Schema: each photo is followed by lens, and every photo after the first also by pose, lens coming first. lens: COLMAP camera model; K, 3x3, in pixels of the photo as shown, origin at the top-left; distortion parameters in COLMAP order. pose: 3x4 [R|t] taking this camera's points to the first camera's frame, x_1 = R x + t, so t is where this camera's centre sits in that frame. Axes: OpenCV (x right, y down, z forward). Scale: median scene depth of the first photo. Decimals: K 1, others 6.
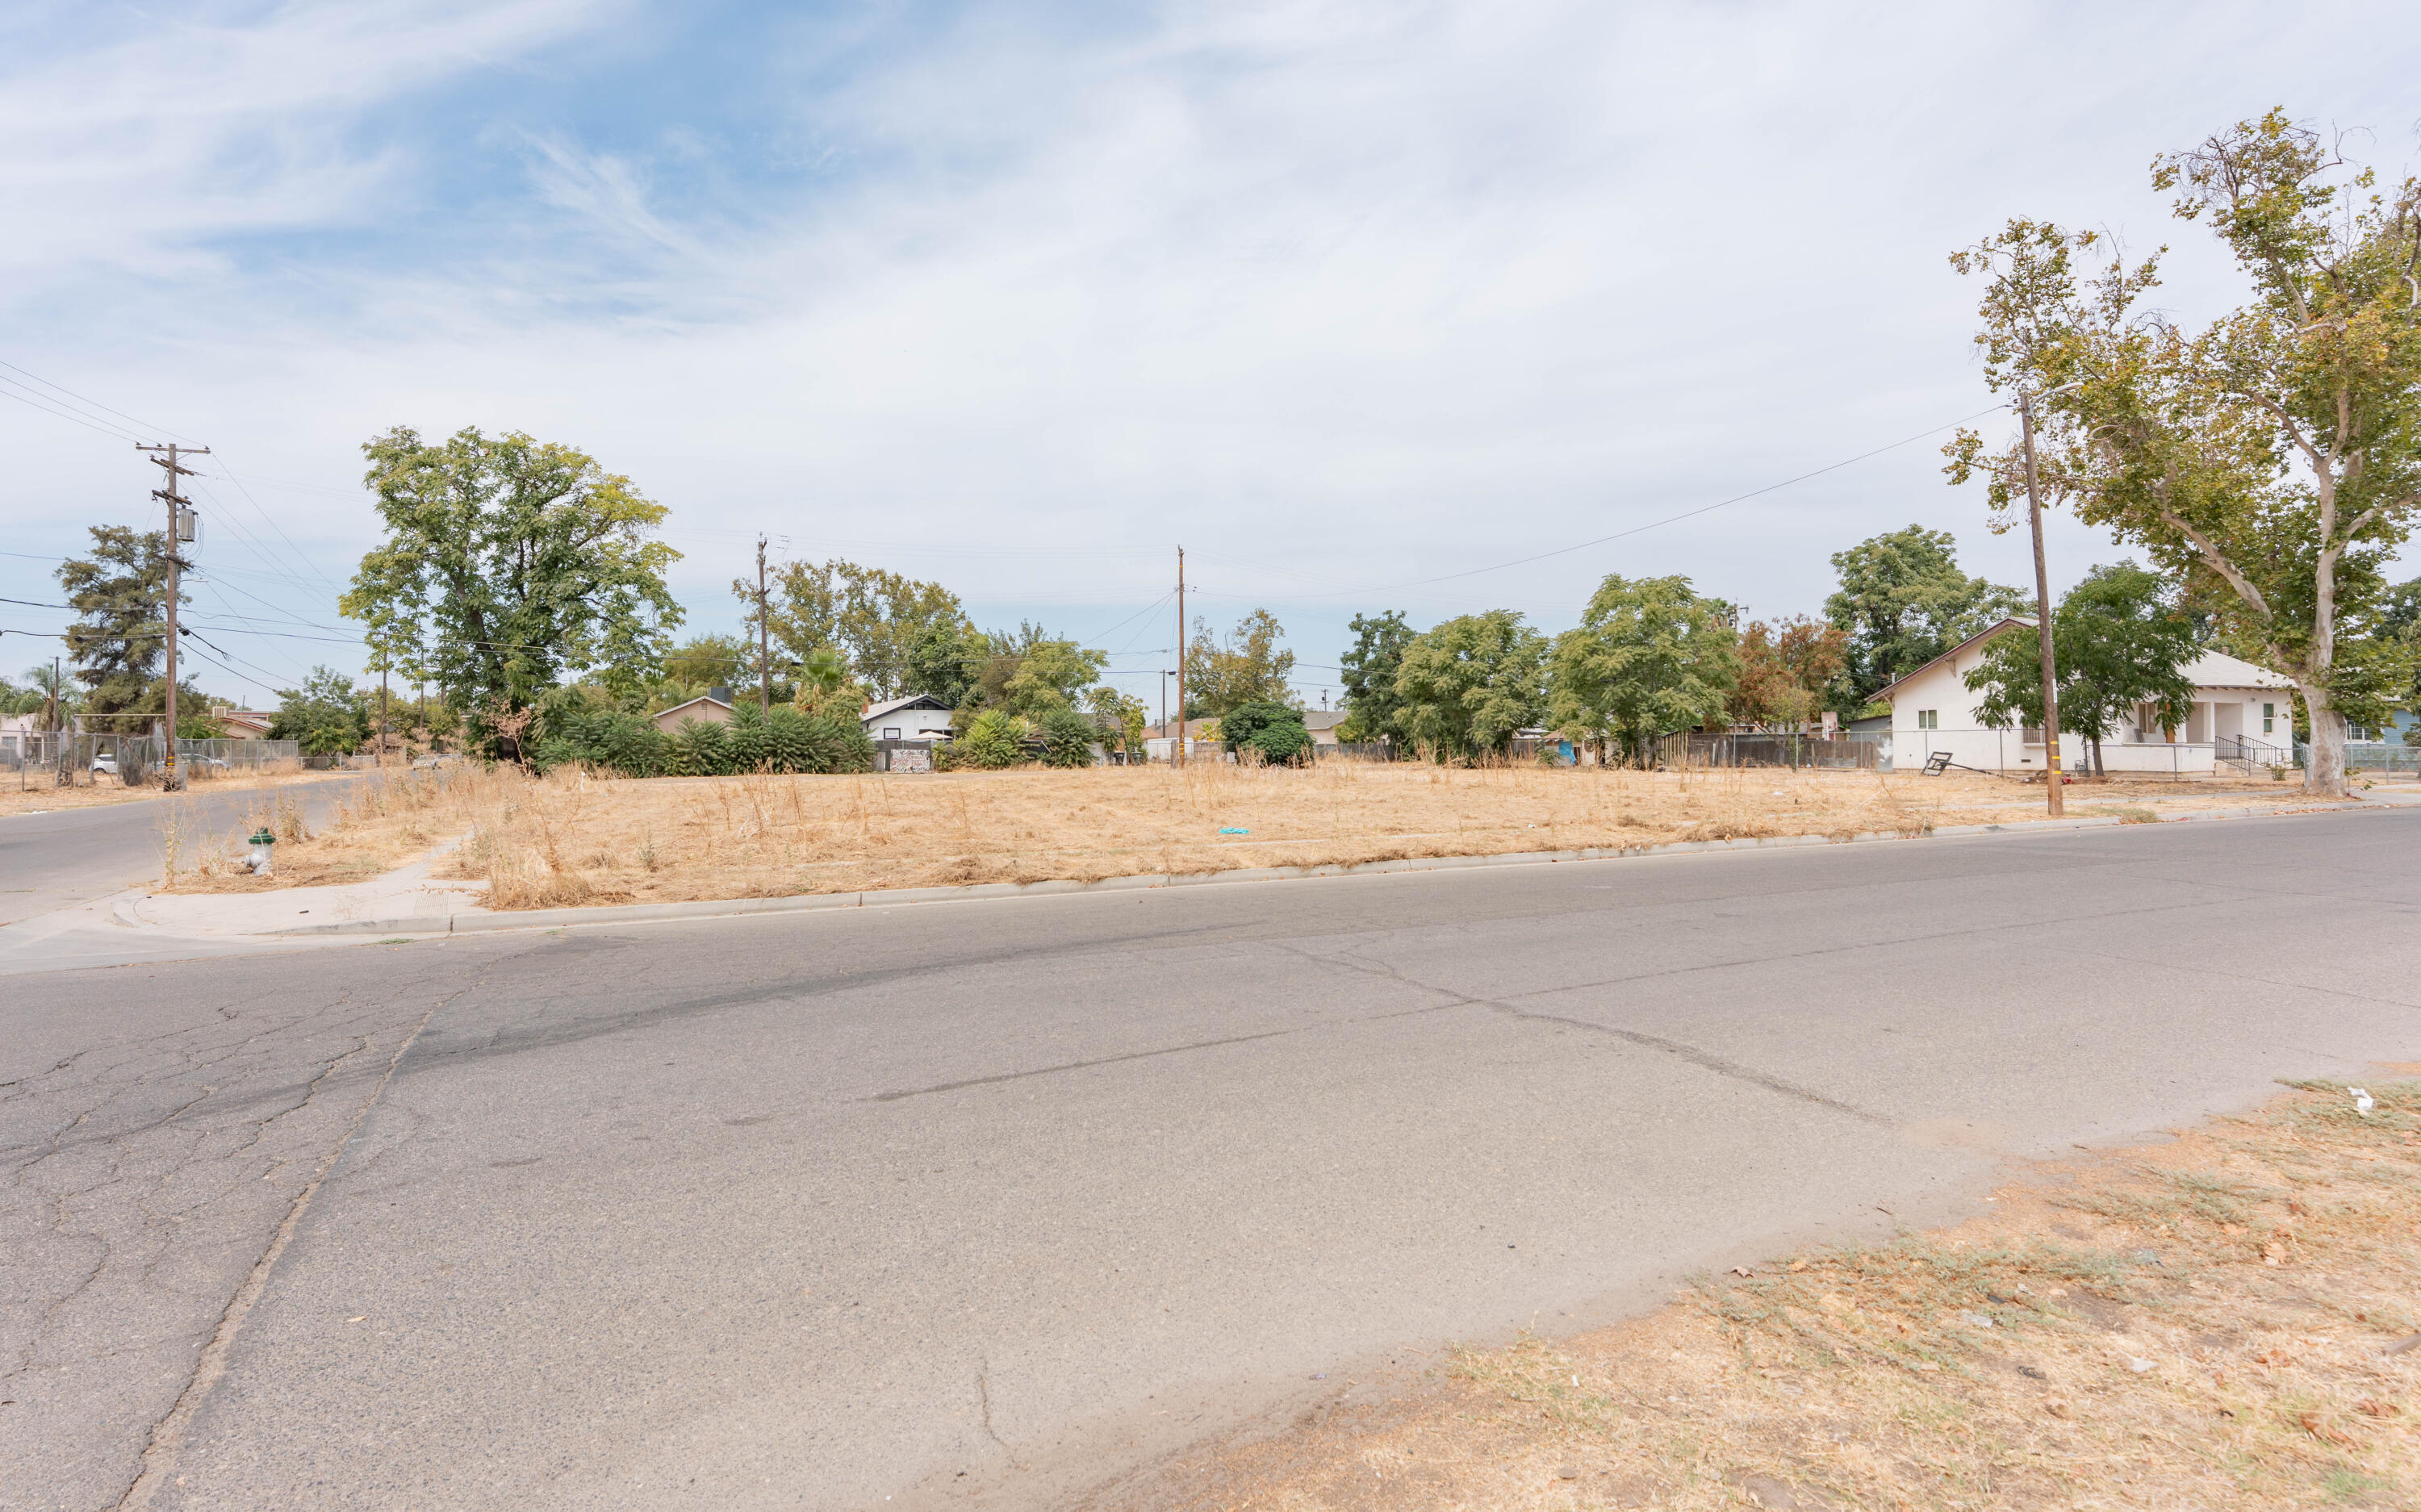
lens RADIAL K [[1153.7, 0, 1210.5], [0, 1153.7, 756.0], [0, 0, 1]] dist [0.001473, -0.000555]
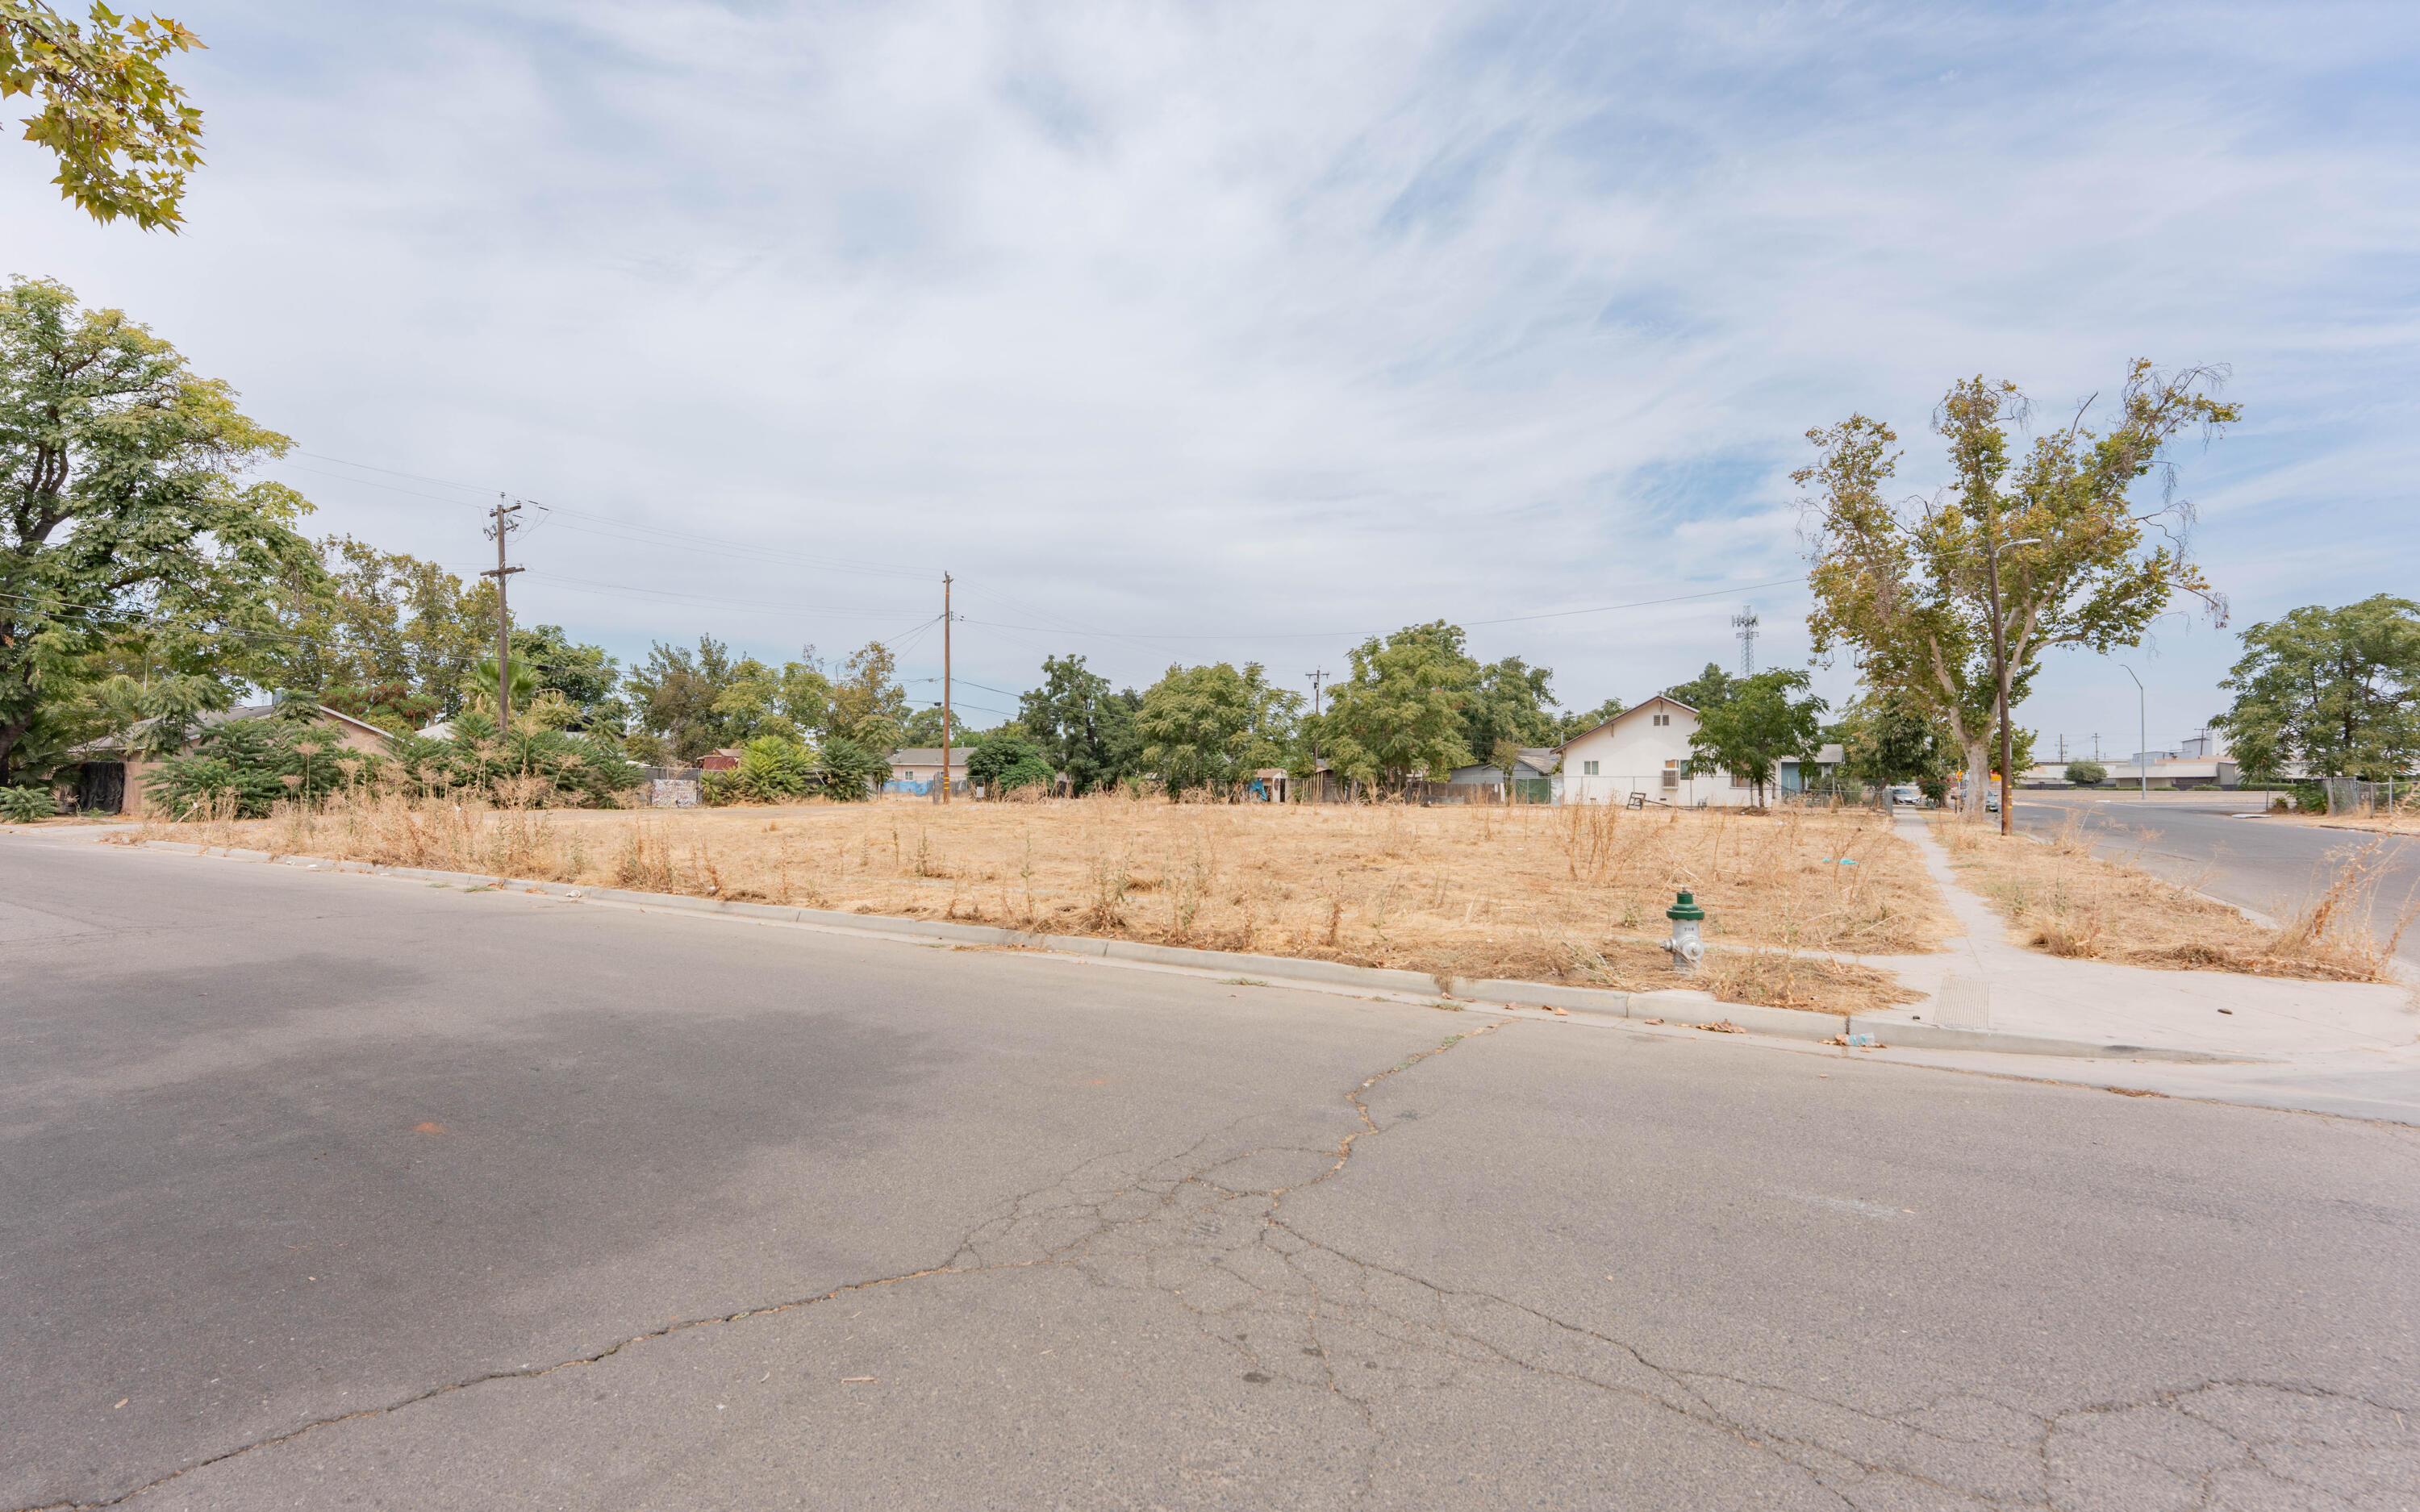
lens RADIAL K [[1043.4, 0, 1216.2], [0, 1043.4, 822.7], [0, 0, 1]] dist [0.001213, 0.000544]
pose [[0.860661, -0.006980, 0.509131, -0.330711], [-0.007683, 0.999614, 0.026692, 0.002661], [-0.509121, -0.026885, 0.860275, 0.154473]]
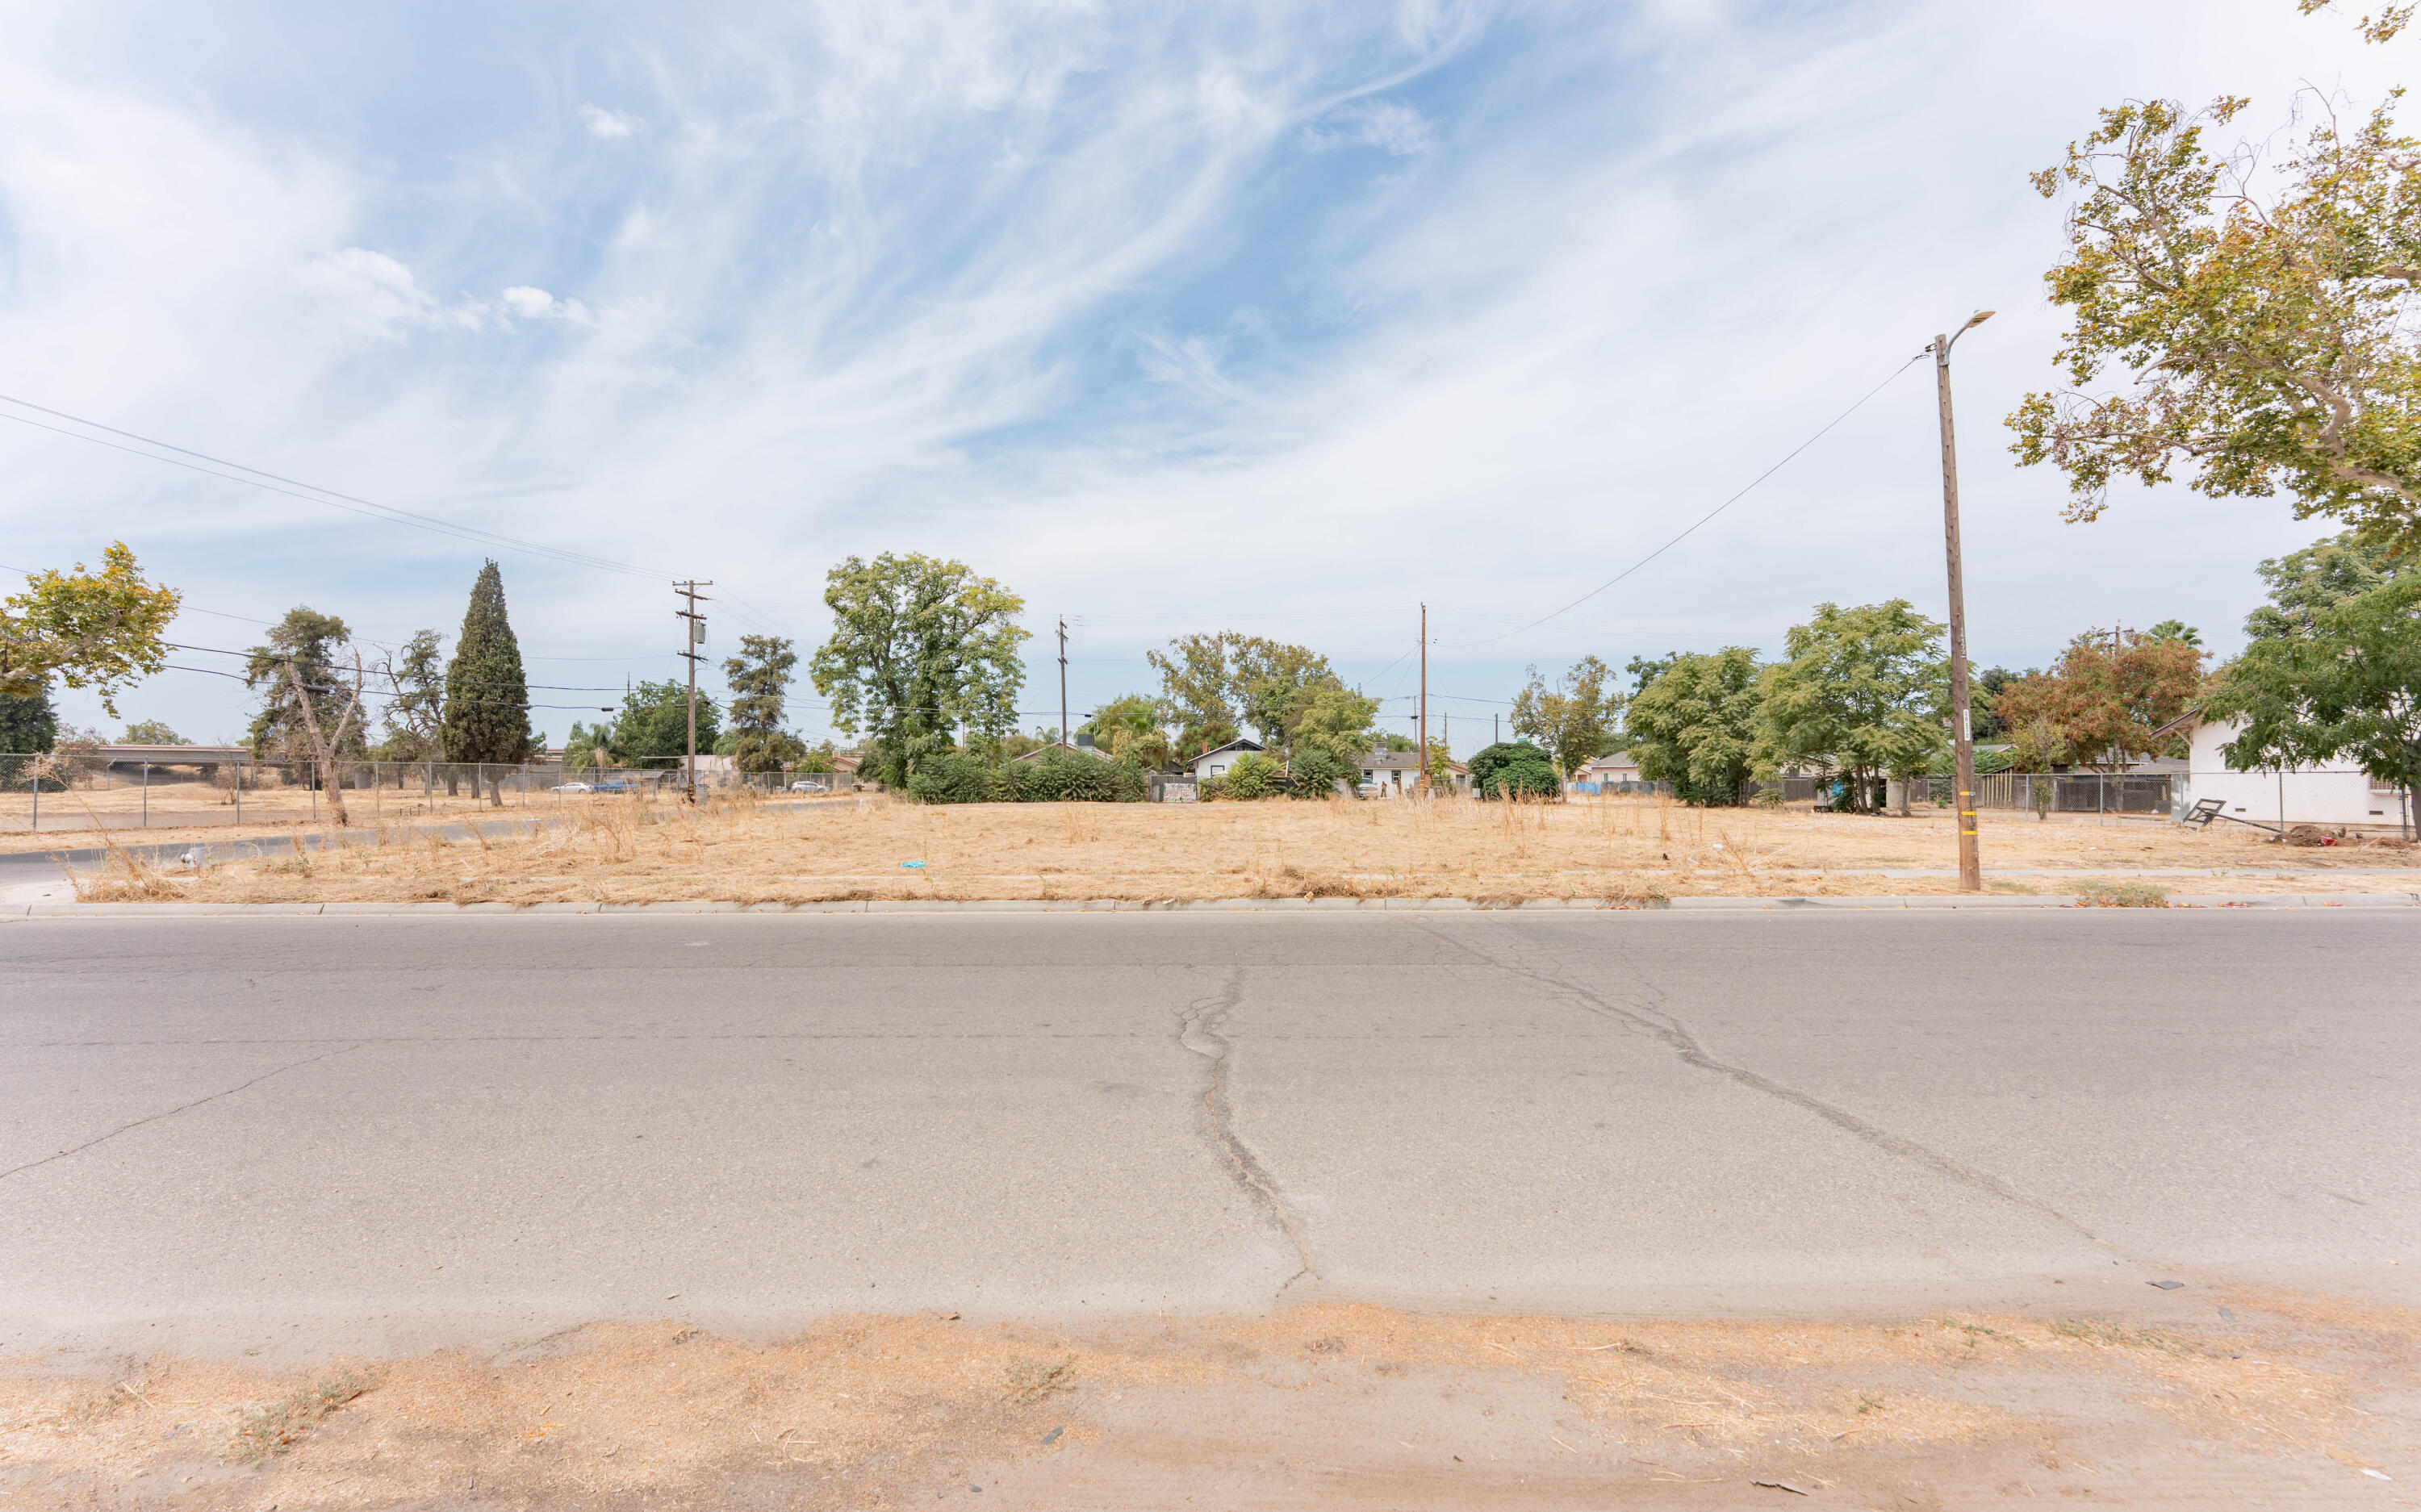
lens RADIAL K [[958.8, 0, 1250.2], [0, 958.8, 793.3], [0, 0, 1]] dist [0.000651, -0.000131]
pose [[0.916033, 0.013491, -0.400876, 0.231893], [-0.011017, 0.999903, 0.008476, -0.004914], [0.400951, -0.003348, 0.916093, 0.099401]]
